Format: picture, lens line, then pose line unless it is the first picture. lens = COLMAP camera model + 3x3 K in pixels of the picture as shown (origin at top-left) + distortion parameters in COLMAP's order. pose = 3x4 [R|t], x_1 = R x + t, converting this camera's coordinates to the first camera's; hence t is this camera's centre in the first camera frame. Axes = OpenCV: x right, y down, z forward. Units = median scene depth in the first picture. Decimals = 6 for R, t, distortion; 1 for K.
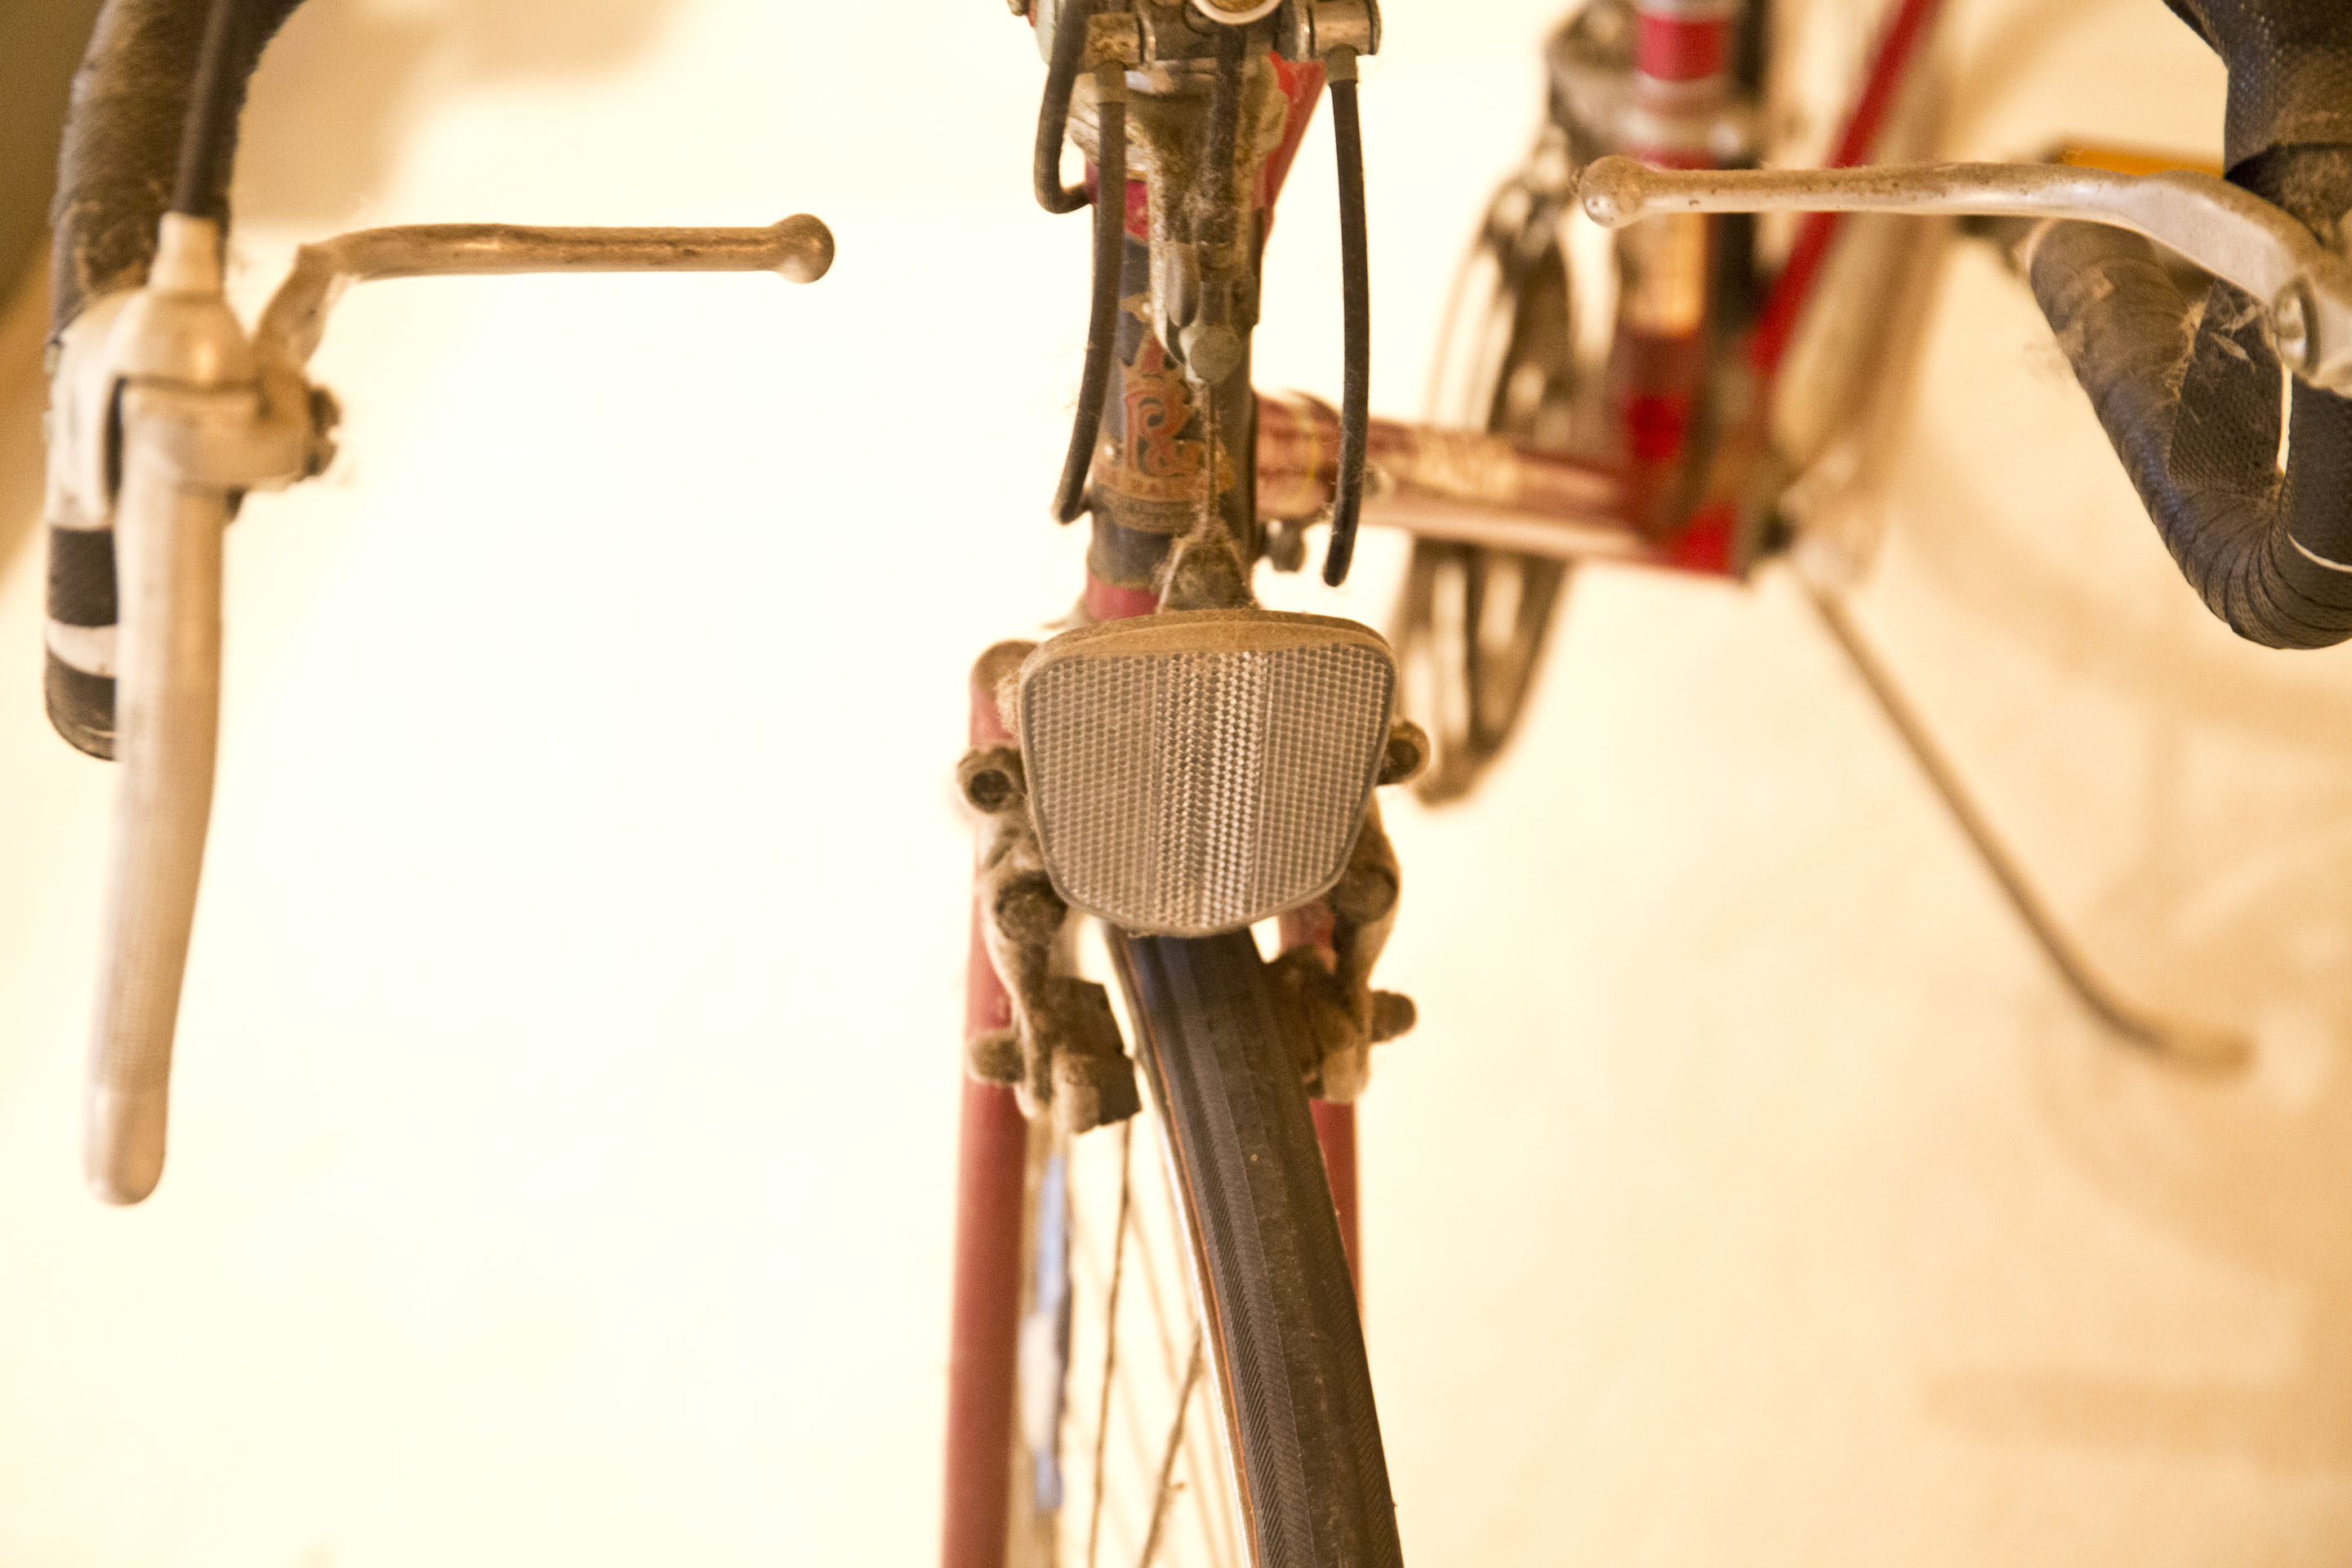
lens RADIAL K [[3852.6, 0, 1176.0], [0, 3852.6, 784.0], [0, 0, 1]] dist [0.031935, 0.107166]
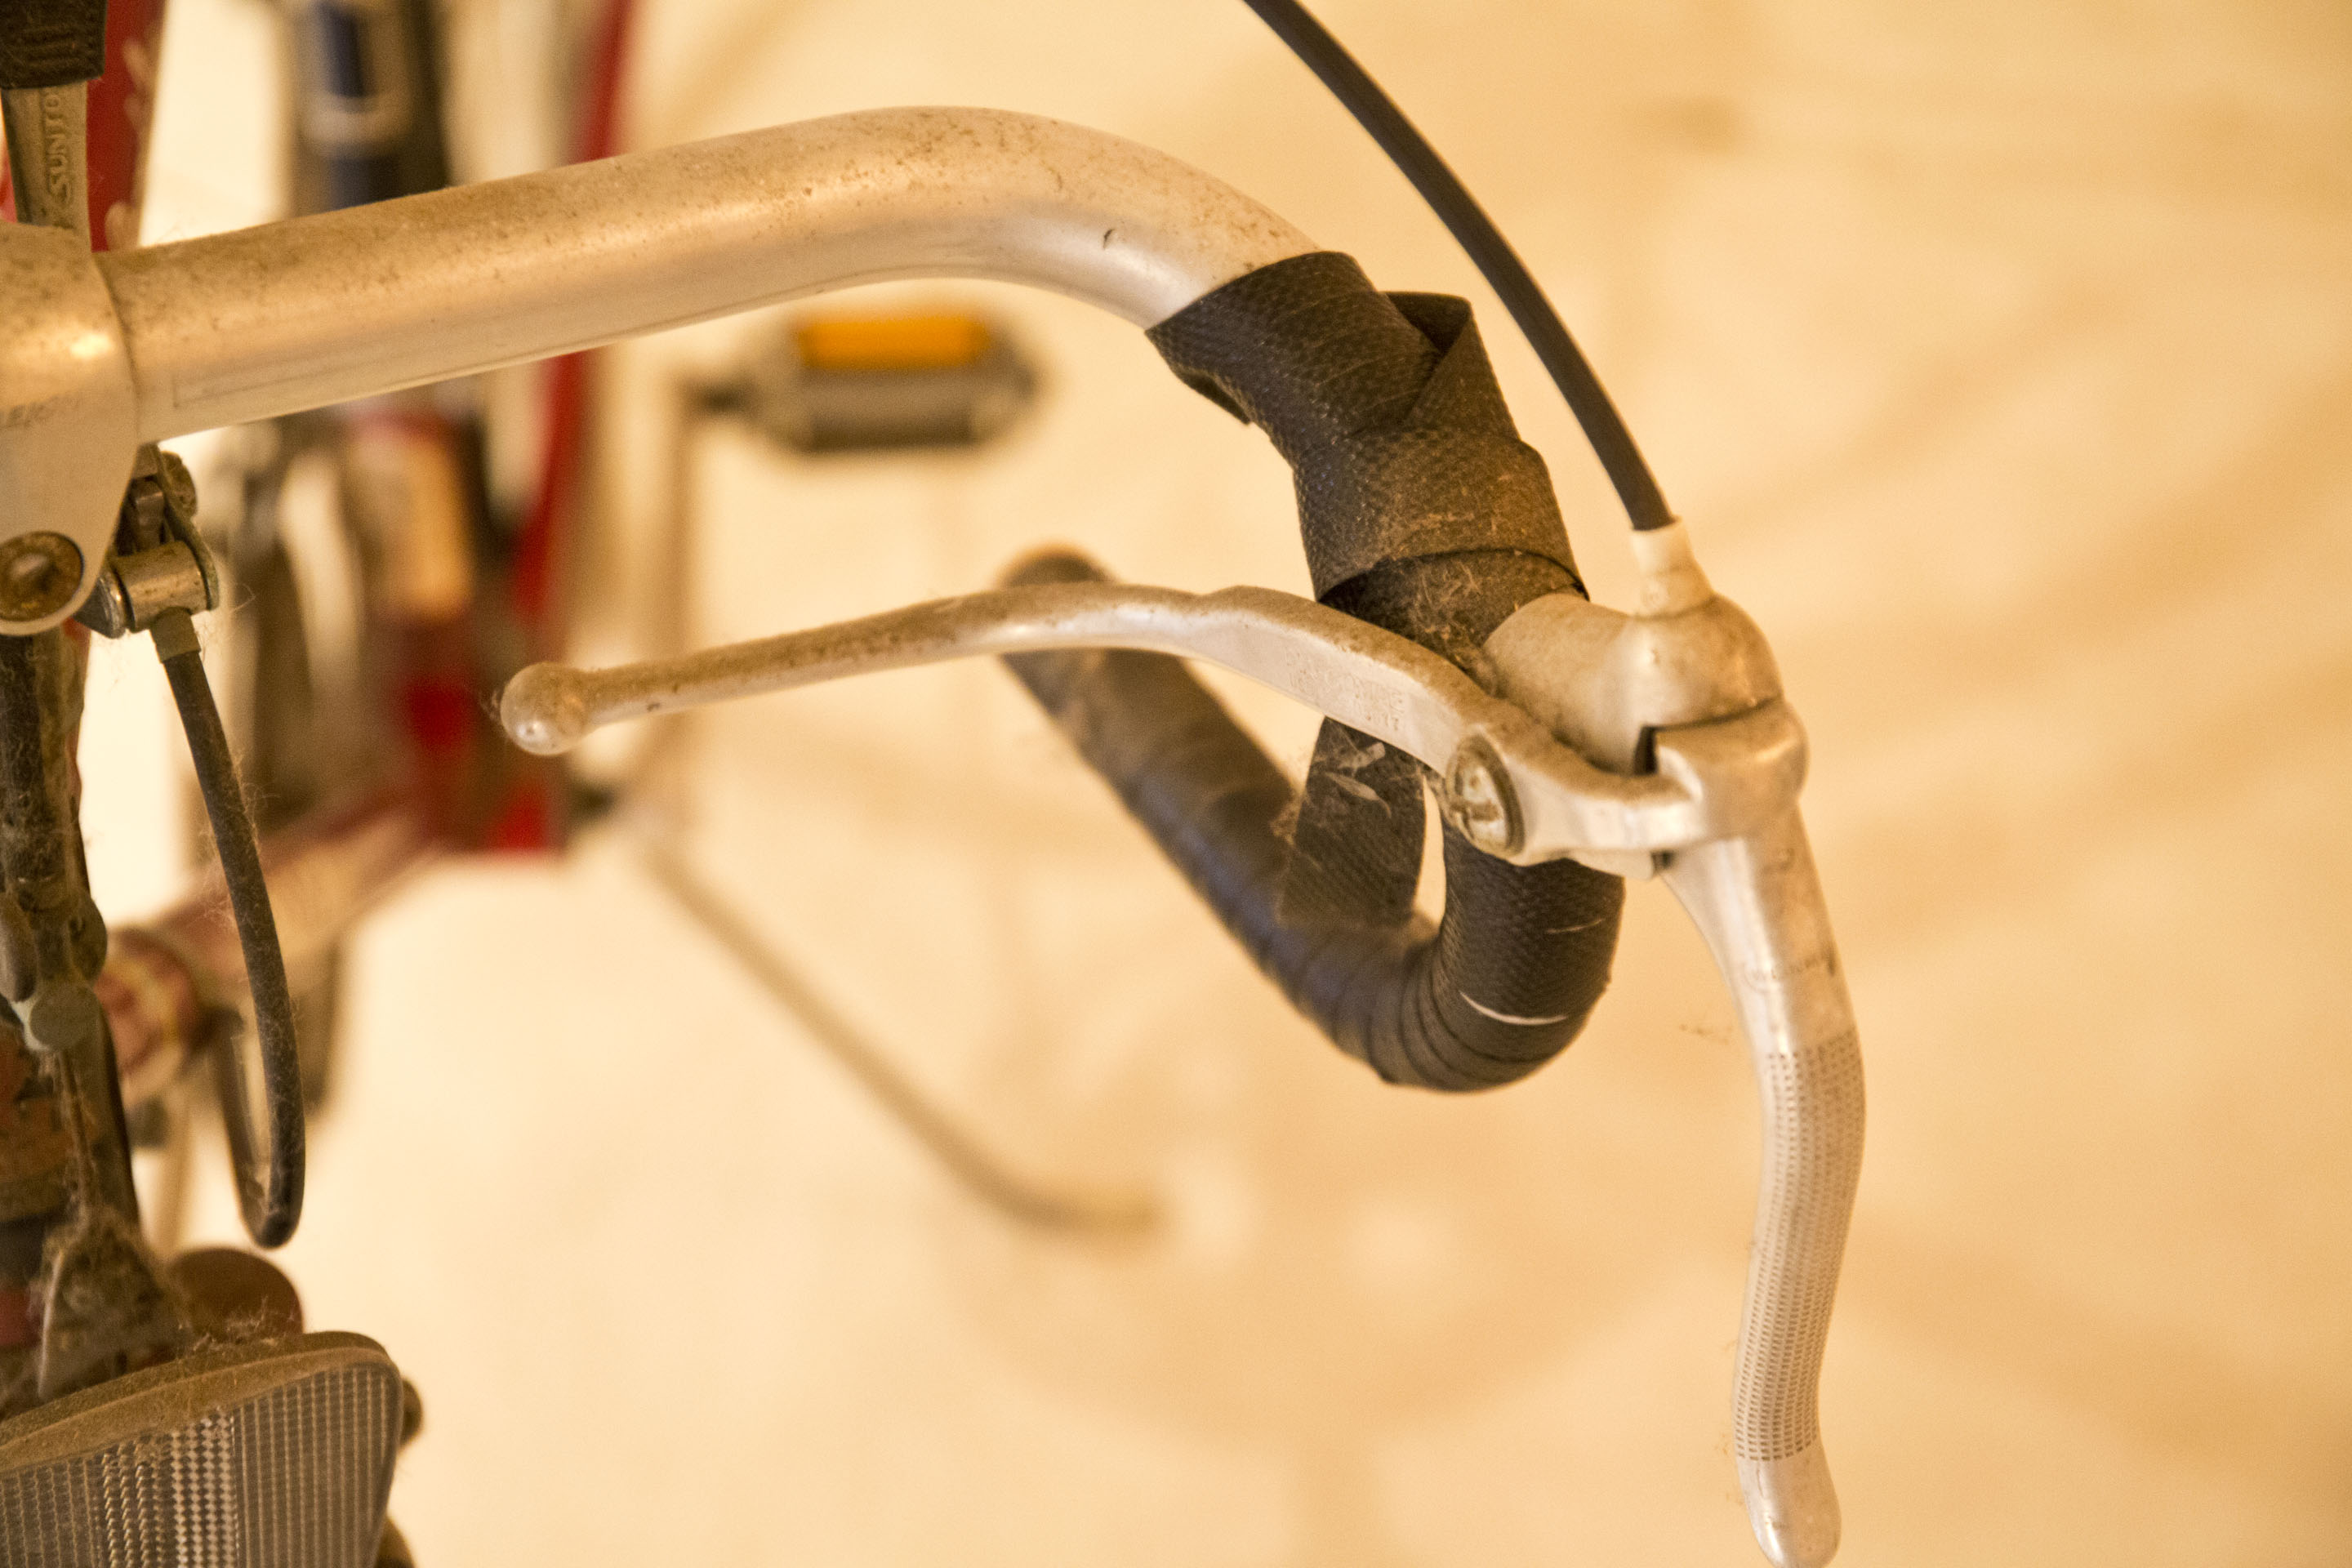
lens RADIAL K [[3933.2, 0, 1176.0], [0, 3933.2, 784.0], [0, 0, 1]] dist [-0.001532, 0.124887]
pose [[0.923457, -0.201455, 0.326563, -0.033177], [0.205332, 0.978423, 0.022945, -0.136953], [-0.324139, 0.045865, 0.944897, 0.219298]]
